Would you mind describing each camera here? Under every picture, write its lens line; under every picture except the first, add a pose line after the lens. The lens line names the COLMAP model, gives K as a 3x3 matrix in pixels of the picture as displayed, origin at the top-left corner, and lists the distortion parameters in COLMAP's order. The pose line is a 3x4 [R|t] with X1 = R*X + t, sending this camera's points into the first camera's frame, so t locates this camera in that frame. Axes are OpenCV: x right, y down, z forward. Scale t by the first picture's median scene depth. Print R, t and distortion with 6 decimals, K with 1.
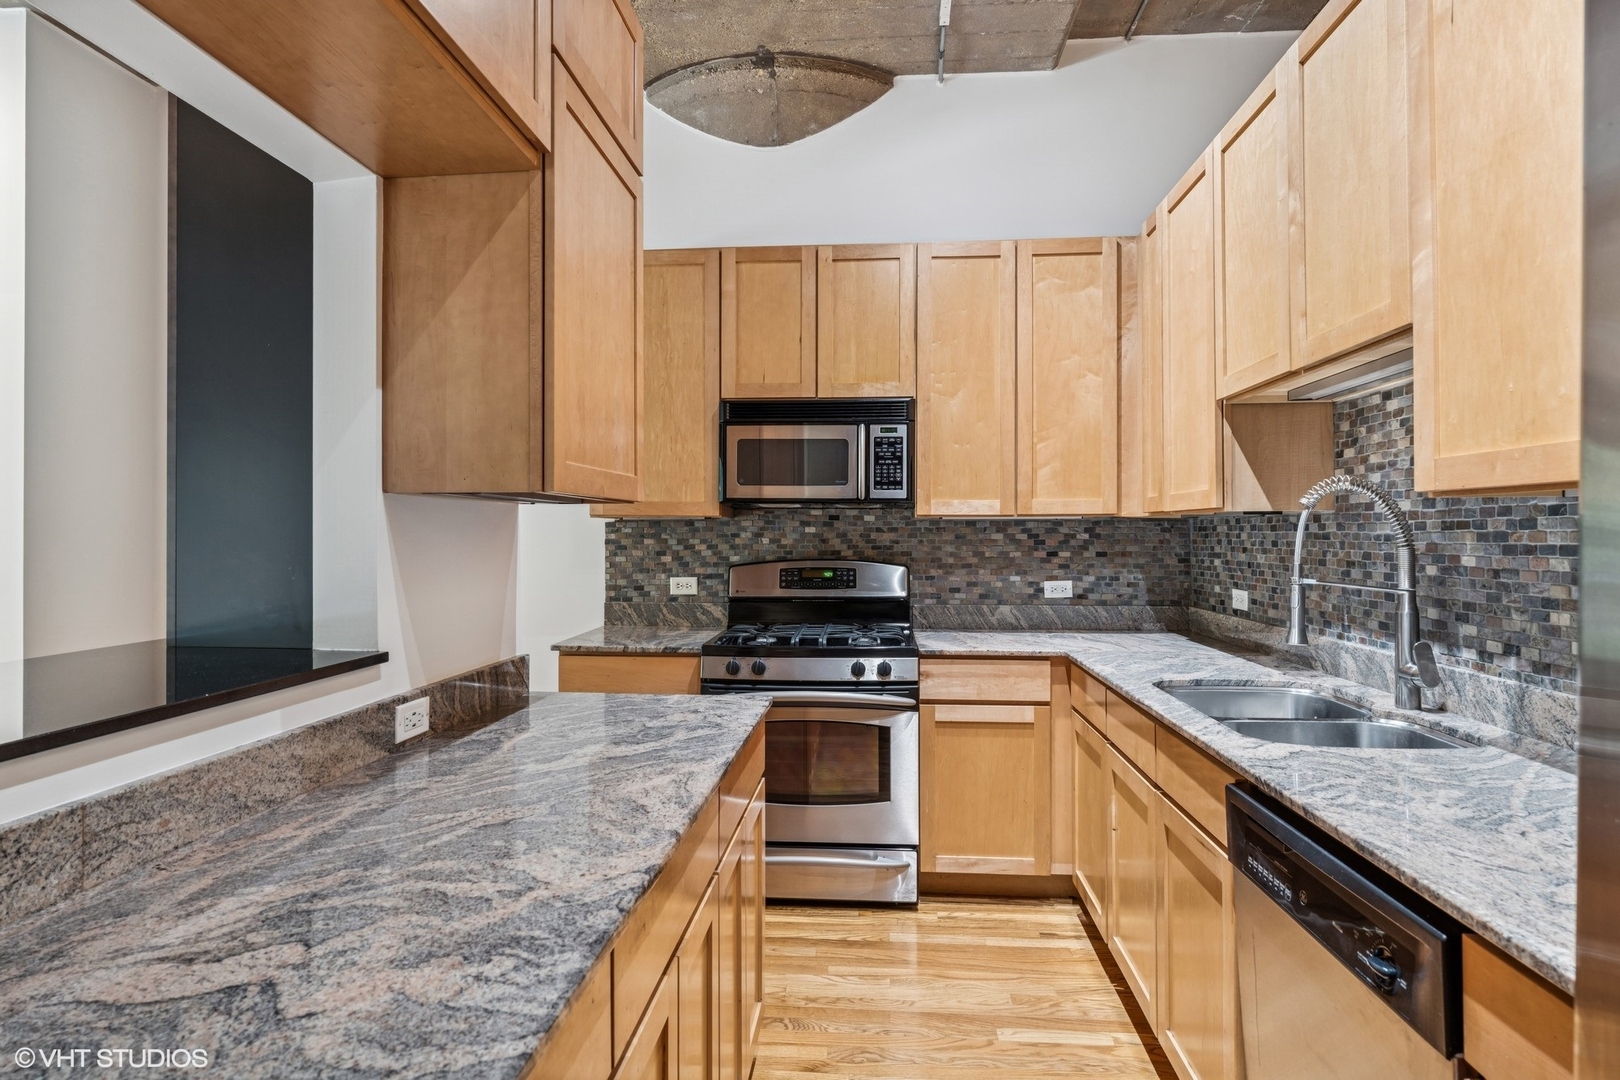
lens RADIAL K [[852.4, 0, 810.0], [0, 852.4, 540.0], [0, 0, 1]] dist [0.000688, 0.000011]
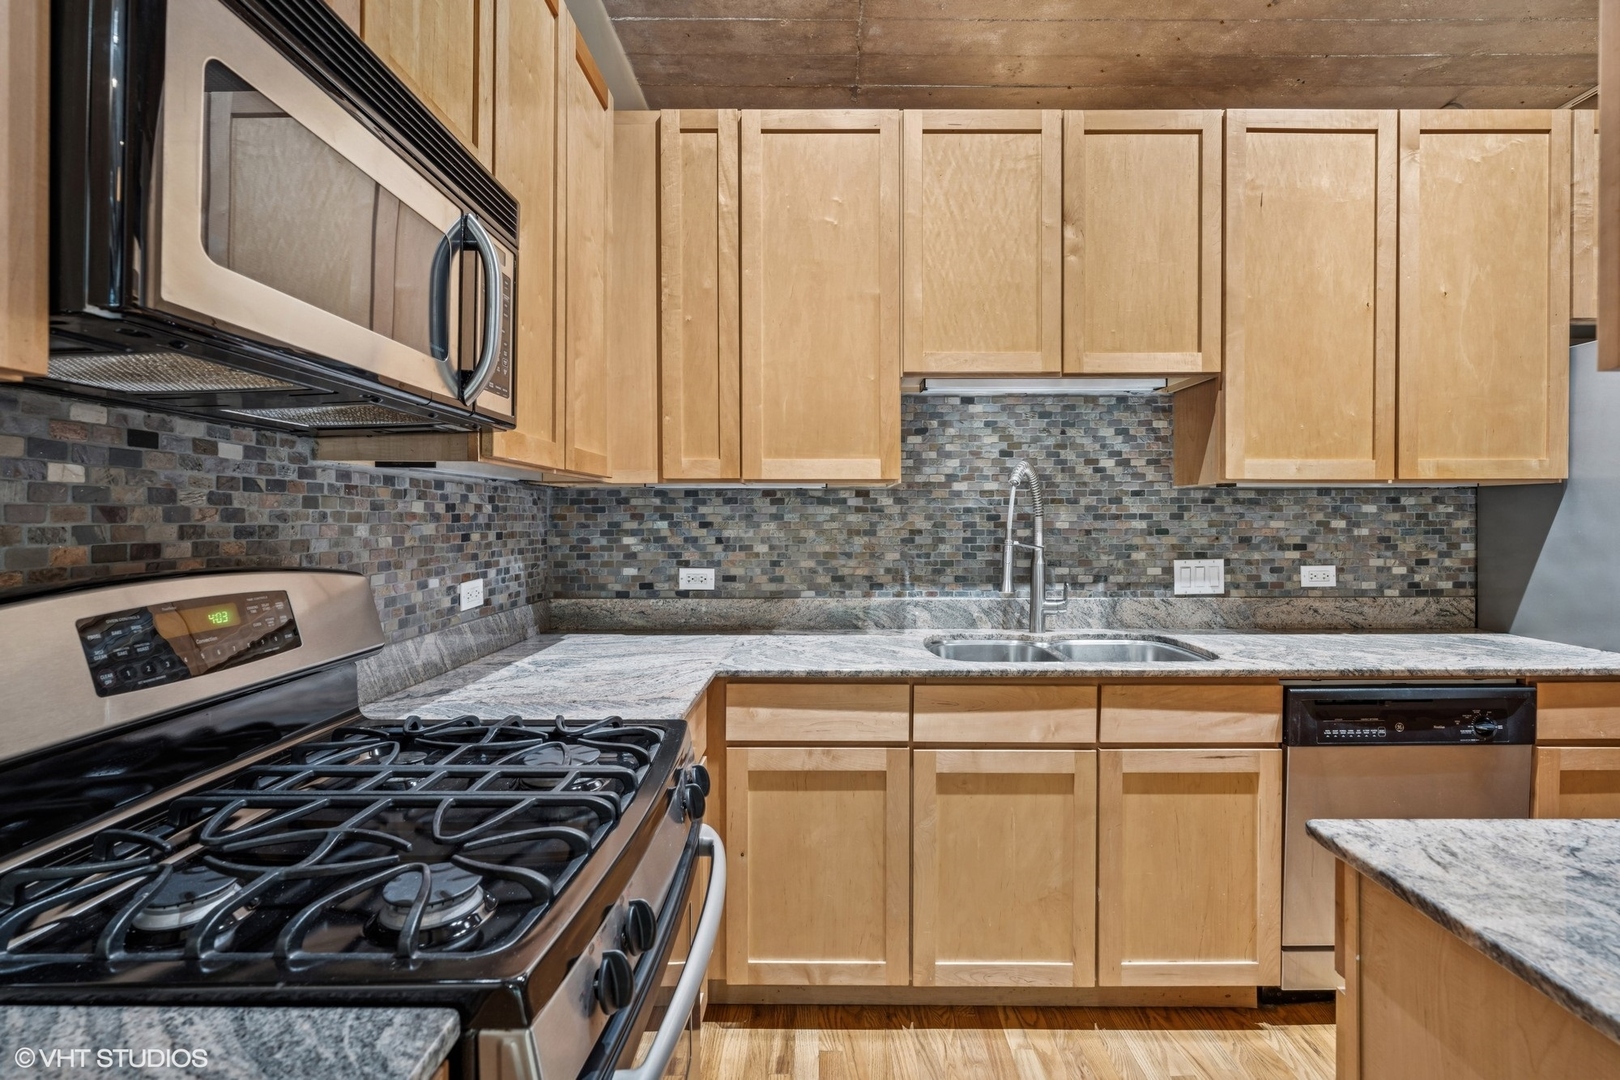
lens RADIAL K [[762.2, 0, 816.8], [0, 762.2, 526.0], [0, 0, 1]] dist [-0.001057, -0.000048]
pose [[-0.081008, -0.008858, 0.996674, -0.413556], [0.008148, 0.999921, 0.009549, 0.007696], [-0.996680, 0.008895, -0.080929, 1.191182]]
